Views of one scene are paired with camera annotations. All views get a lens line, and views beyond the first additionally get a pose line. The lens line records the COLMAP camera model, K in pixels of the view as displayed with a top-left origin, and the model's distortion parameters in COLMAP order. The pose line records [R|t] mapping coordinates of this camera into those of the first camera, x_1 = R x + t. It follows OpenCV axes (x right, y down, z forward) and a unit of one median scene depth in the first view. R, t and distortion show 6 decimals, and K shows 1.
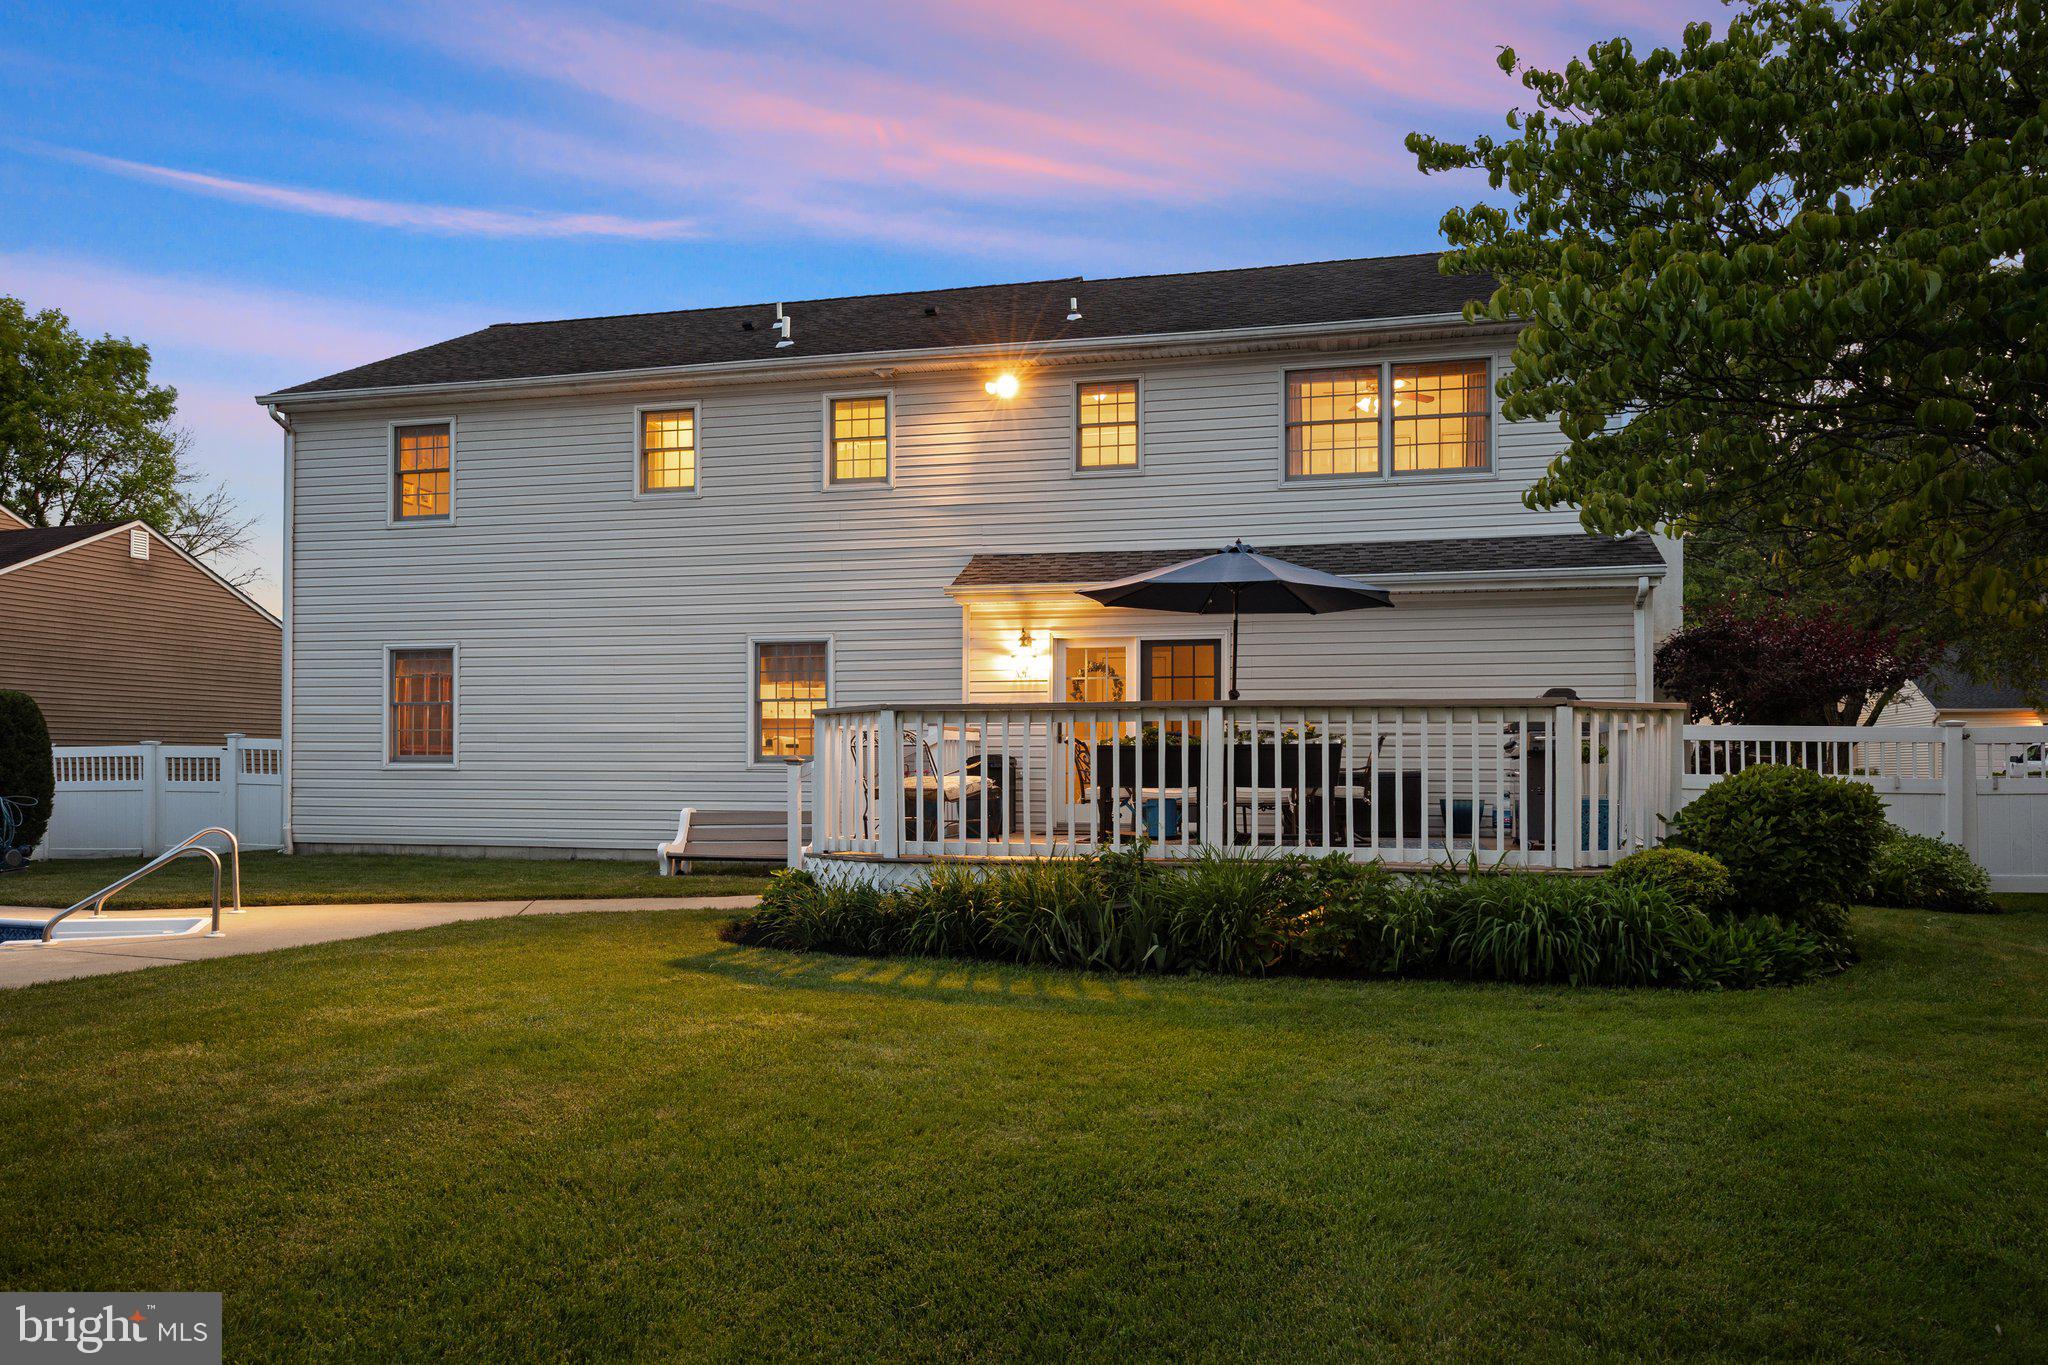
lens RADIAL K [[1429.2, 0, 1030.6], [0, 1429.2, 756.3], [0, 0, 1]] dist [-0.000729, 0.003465]
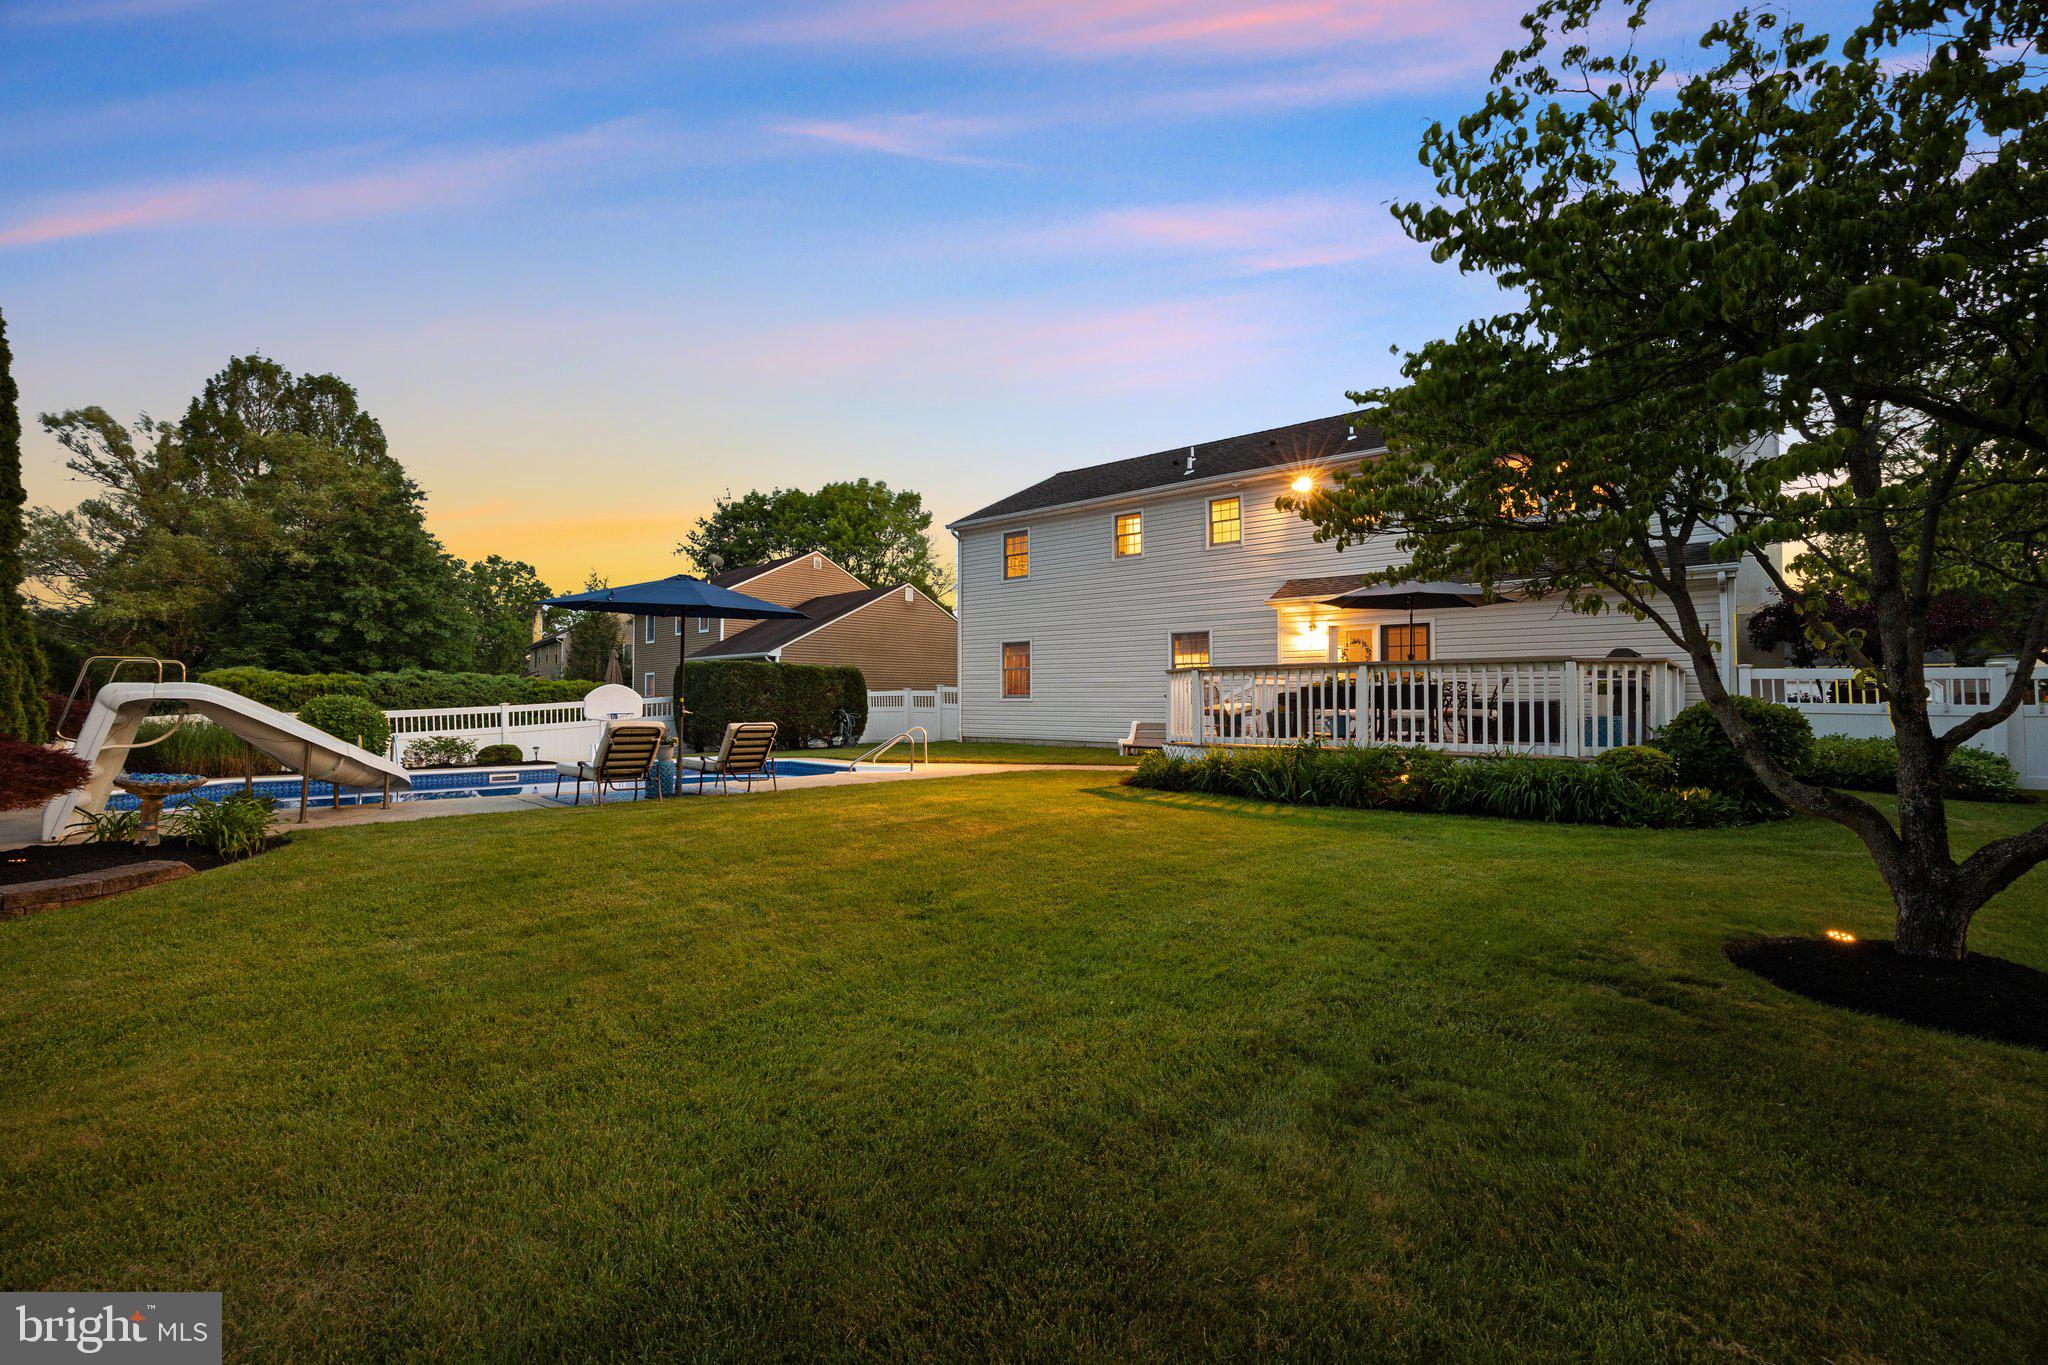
lens RADIAL K [[881.1, 0, 1024.0], [0, 881.1, 682.5], [0, 0, 1]] dist [-0.001616, -0.000051]
pose [[0.899412, -0.011893, -0.436940, 0.144383], [0.005960, 0.999871, -0.014947, 0.001126], [0.437061, 0.010839, 0.899367, -0.132943]]
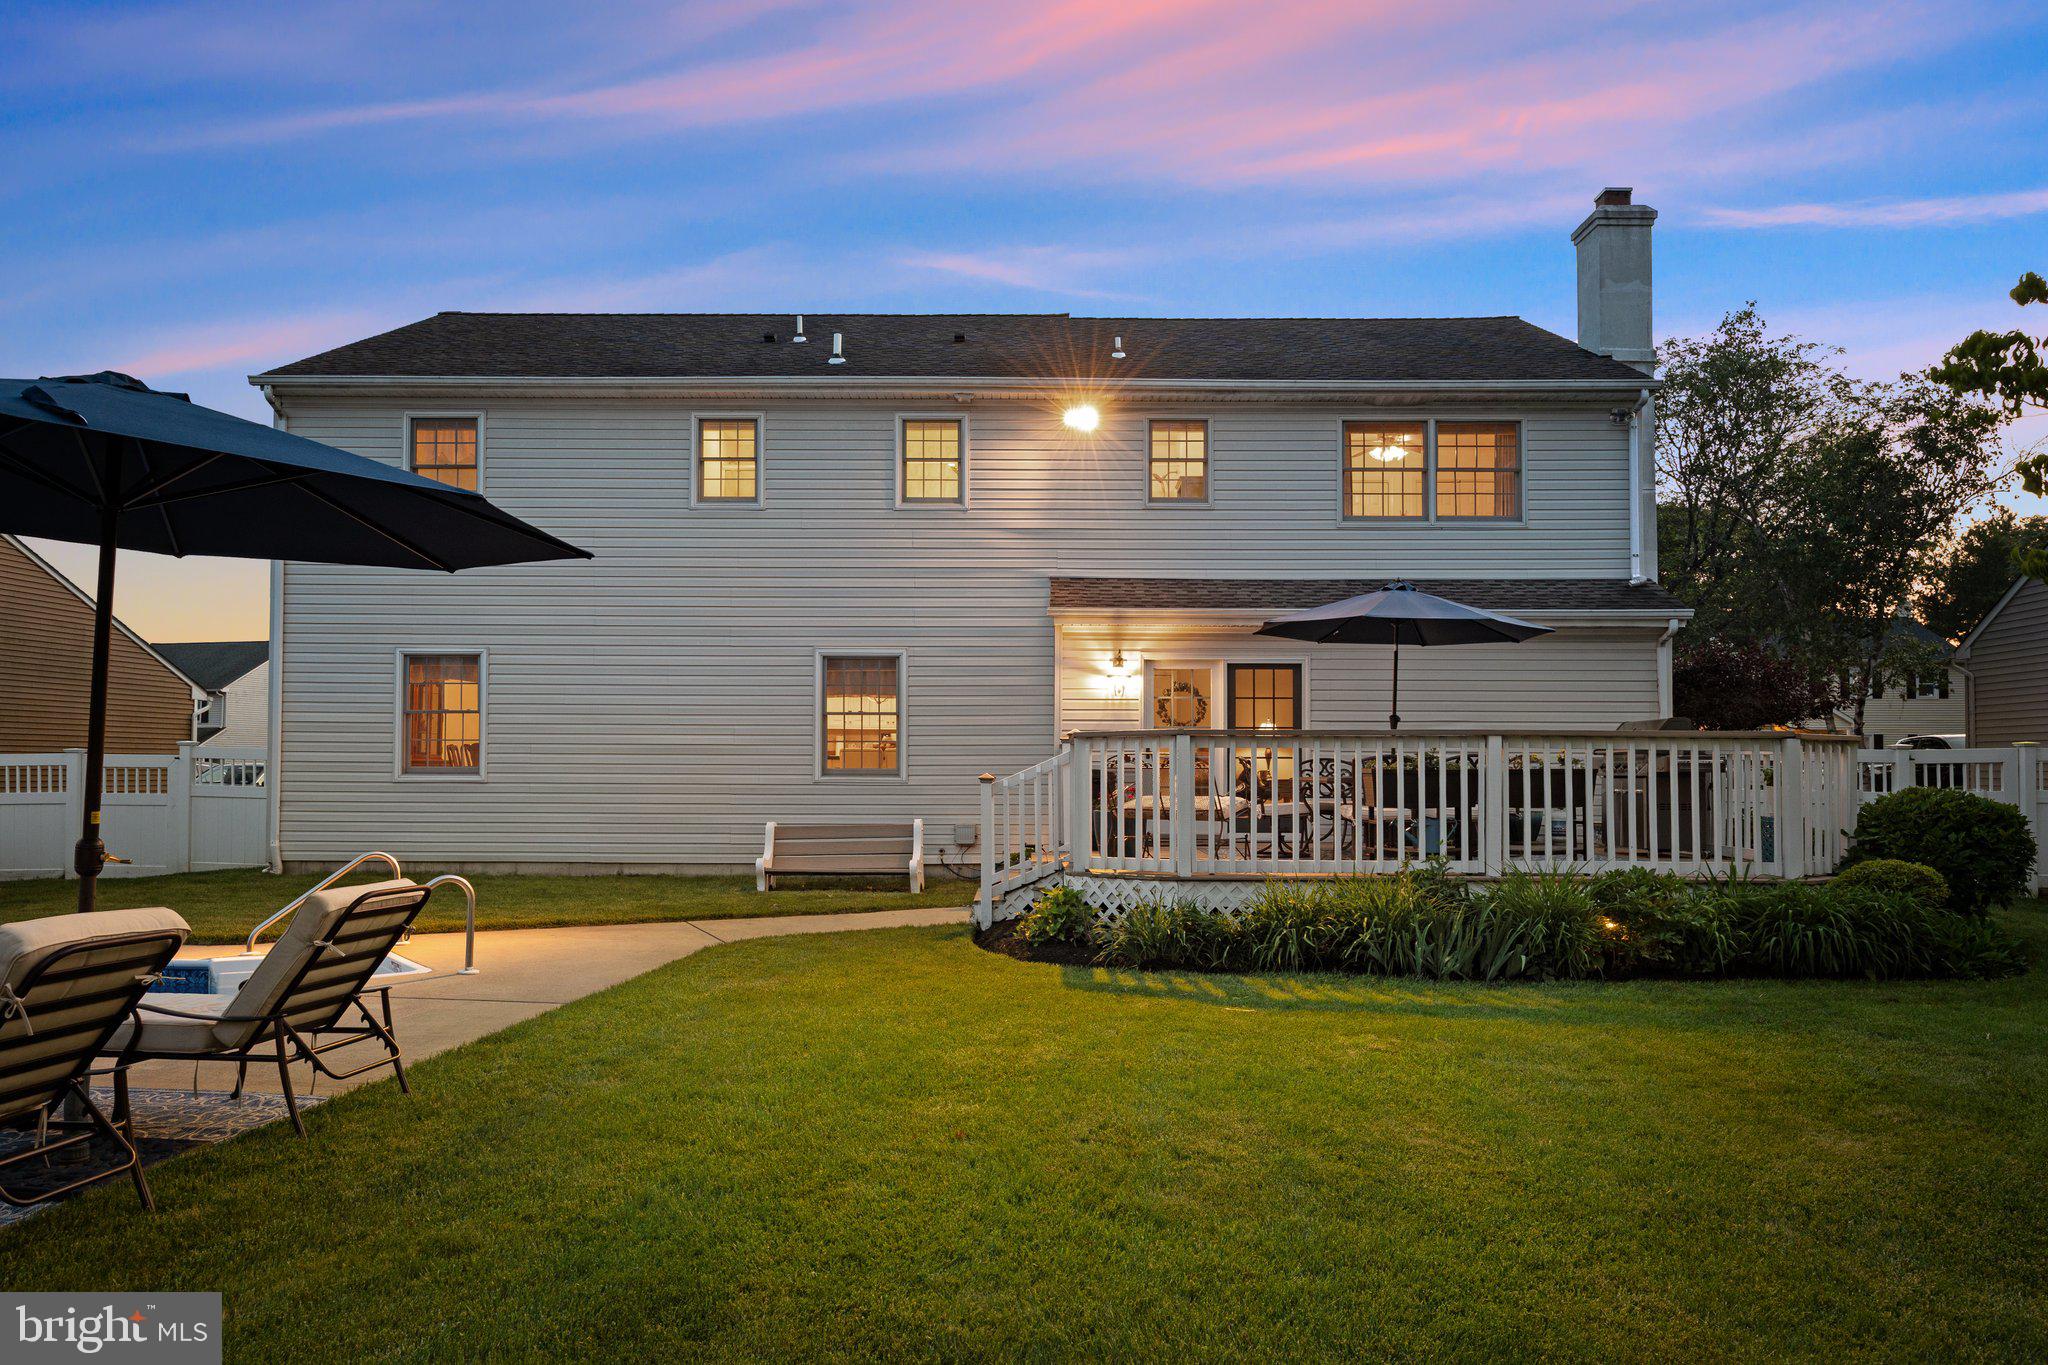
lens RADIAL K [[1361.6, 0, 1021.3], [0, 1361.6, 735.6], [0, 0, 1]] dist [0.002415, -0.001158]
pose [[0.972375, 0.007025, 0.233320, -0.292497], [-0.003851, 0.999894, -0.014054, -0.011150], [-0.233394, 0.012767, 0.972298, 0.039384]]
